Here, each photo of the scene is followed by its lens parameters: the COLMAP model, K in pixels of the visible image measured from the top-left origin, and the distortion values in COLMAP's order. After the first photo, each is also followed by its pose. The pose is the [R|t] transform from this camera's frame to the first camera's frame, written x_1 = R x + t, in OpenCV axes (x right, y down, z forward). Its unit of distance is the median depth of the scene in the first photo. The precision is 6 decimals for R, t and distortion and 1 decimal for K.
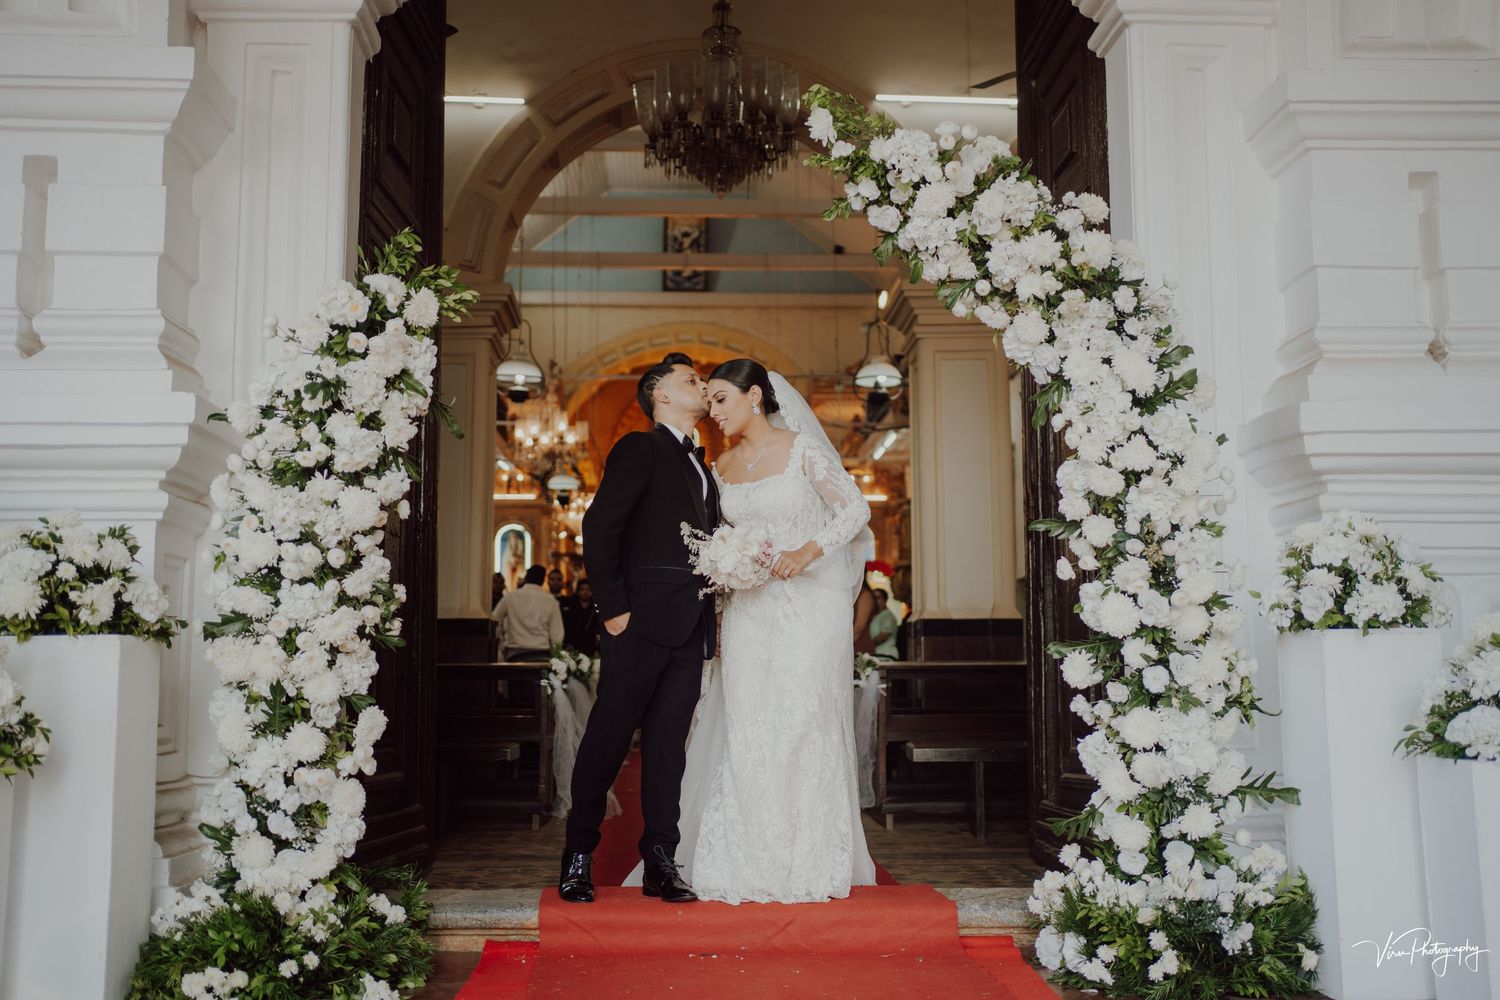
lens RADIAL K [[1683.4, 0, 750.0], [0, 1683.4, 500.0], [0, 0, 1]] dist [-0.001981, 0.072332]
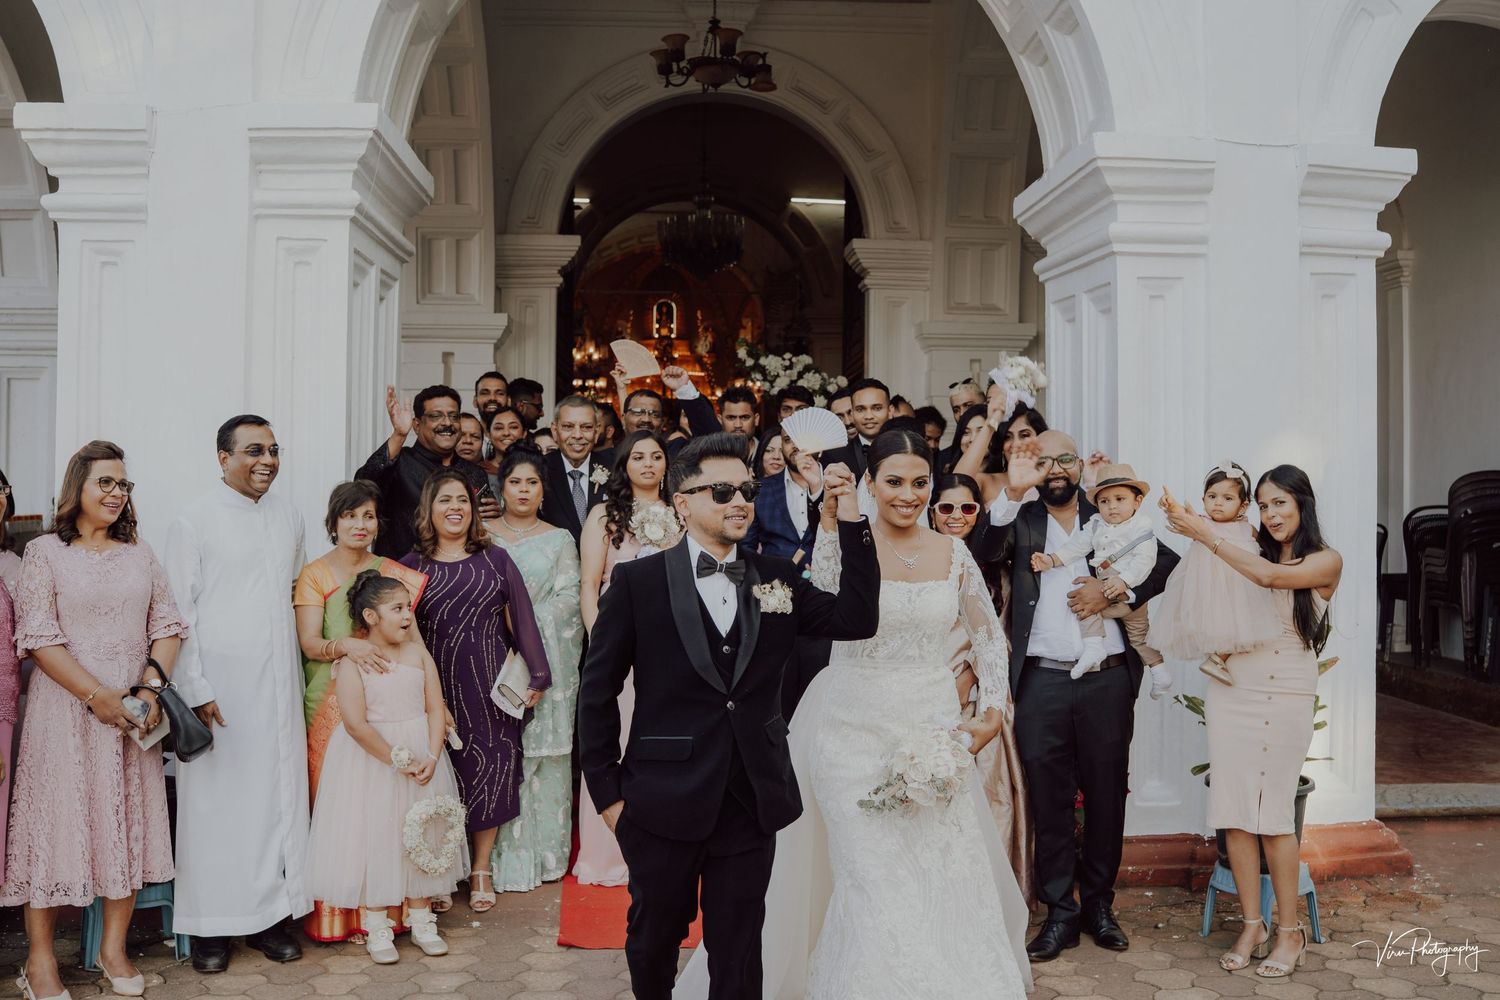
lens RADIAL K [[1632.4, 0, 750.0], [0, 1632.4, 500.0], [0, 0, 1]] dist [-0.018771, 0.140279]
pose [[0.999734, 0.011009, 0.020246, 0.003612], [-0.013153, 0.993955, 0.109002, -0.286147], [-0.018923, -0.109239, 0.993835, -1.746151]]
